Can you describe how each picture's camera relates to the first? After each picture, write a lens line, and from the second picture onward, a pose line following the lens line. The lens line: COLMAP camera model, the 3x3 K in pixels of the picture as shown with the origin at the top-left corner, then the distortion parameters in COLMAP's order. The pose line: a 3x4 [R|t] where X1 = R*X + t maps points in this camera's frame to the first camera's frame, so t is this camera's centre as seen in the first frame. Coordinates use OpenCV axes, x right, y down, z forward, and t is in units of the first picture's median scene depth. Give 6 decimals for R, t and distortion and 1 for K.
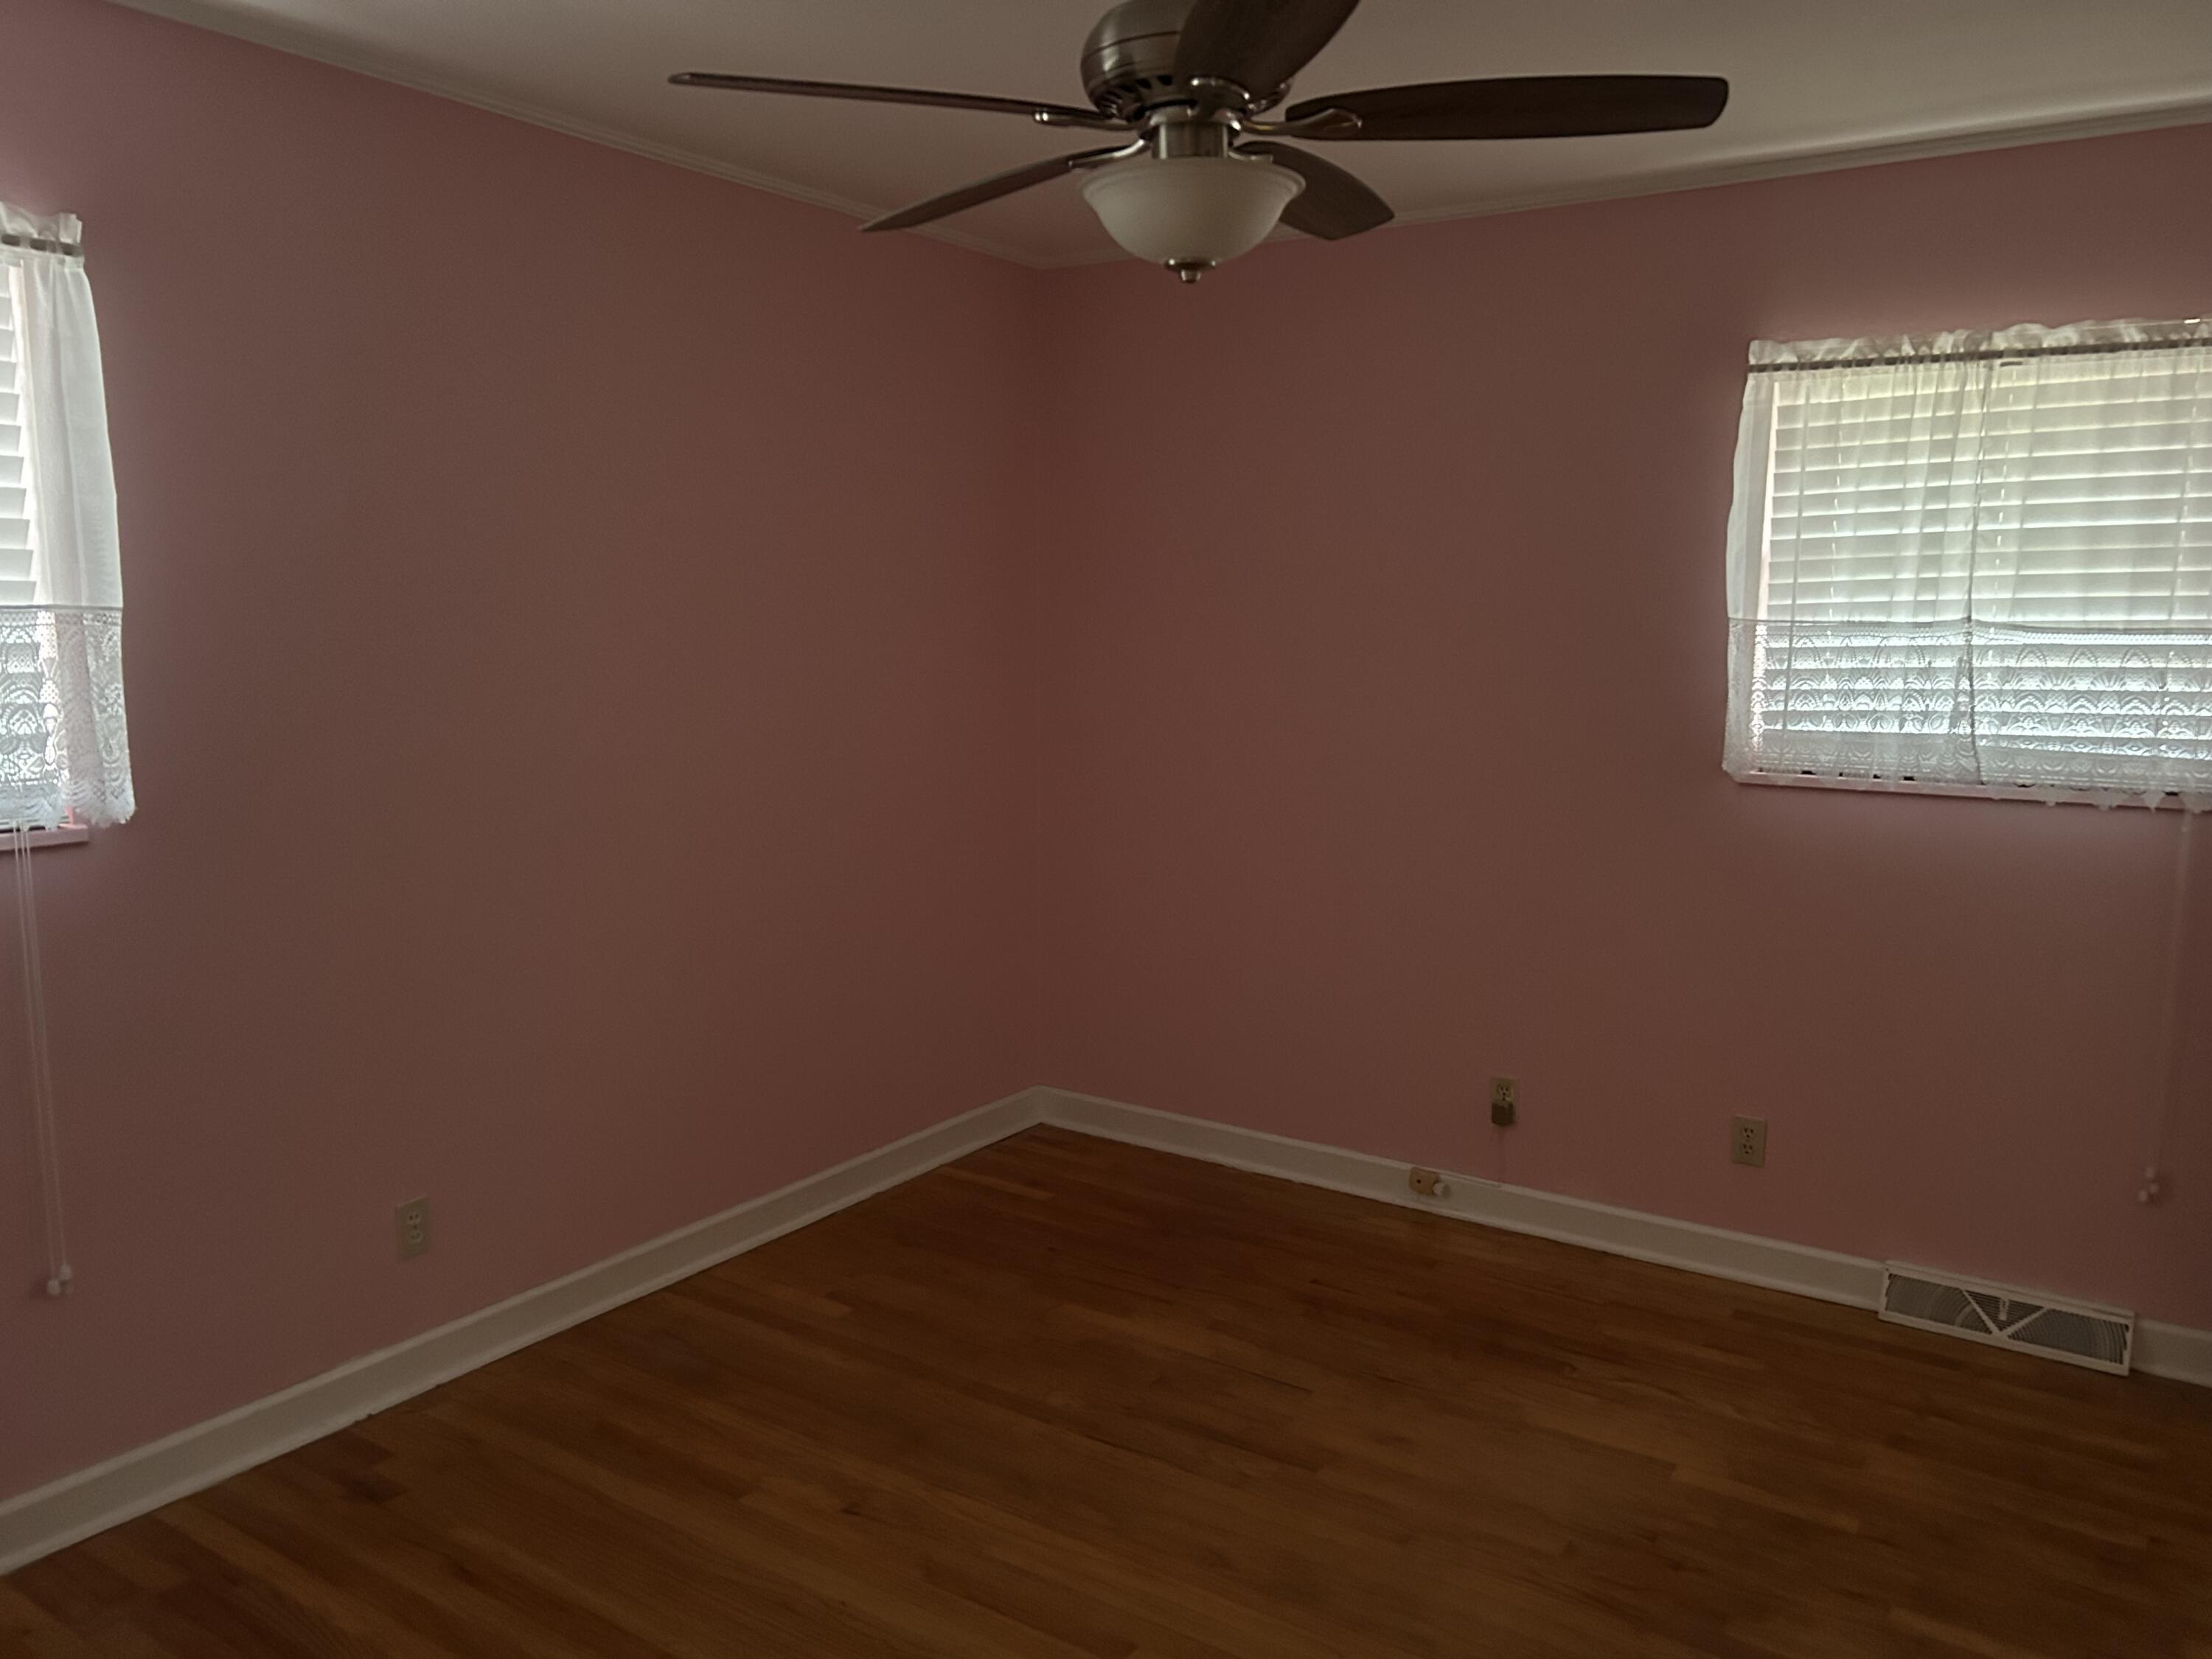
lens RADIAL K [[1691.4, 0, 1106.0], [0, 1691.4, 829.5], [0, 0, 1]] dist [0.010716, -0.002148]
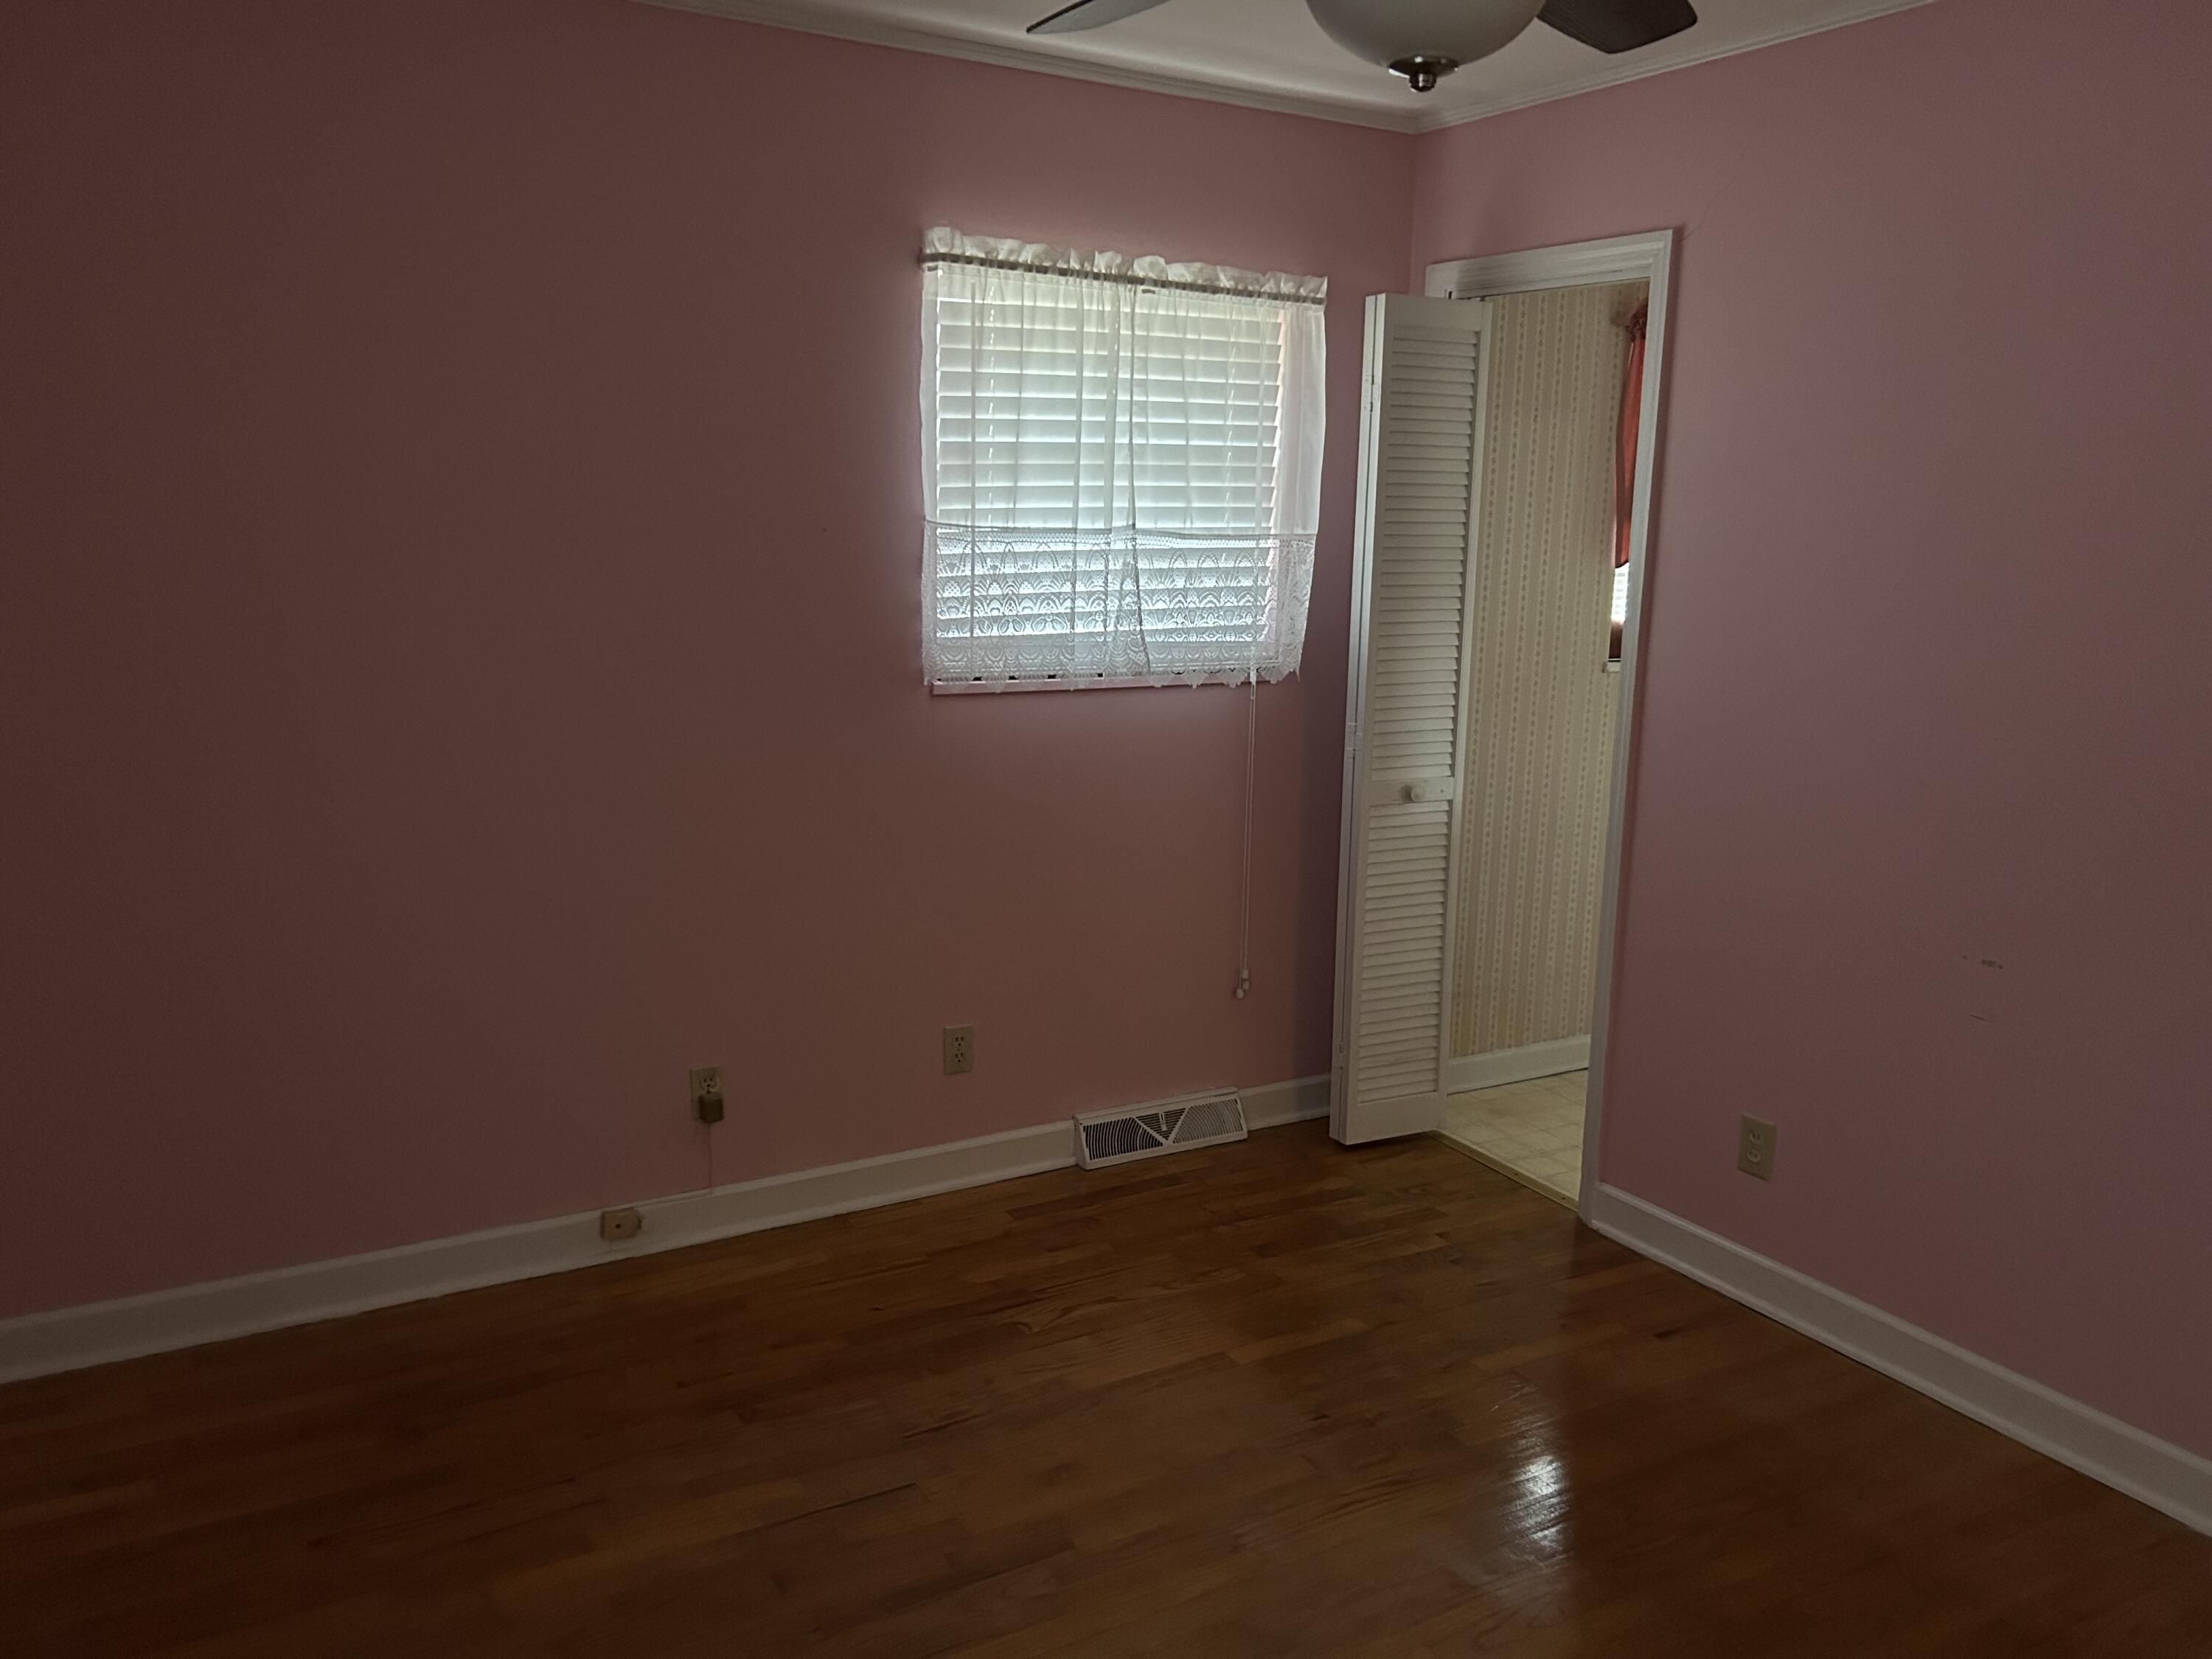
lens RADIAL K [[1649.2, 0, 1113.3], [0, 1649.2, 838.4], [0, 0, 1]] dist [0.090809, -0.095689]
pose [[0.431722, -0.164892, 0.886807, -0.476596], [0.107493, 0.985548, 0.130921, -0.064482], [-0.895579, 0.038804, 0.443208, 0.530158]]
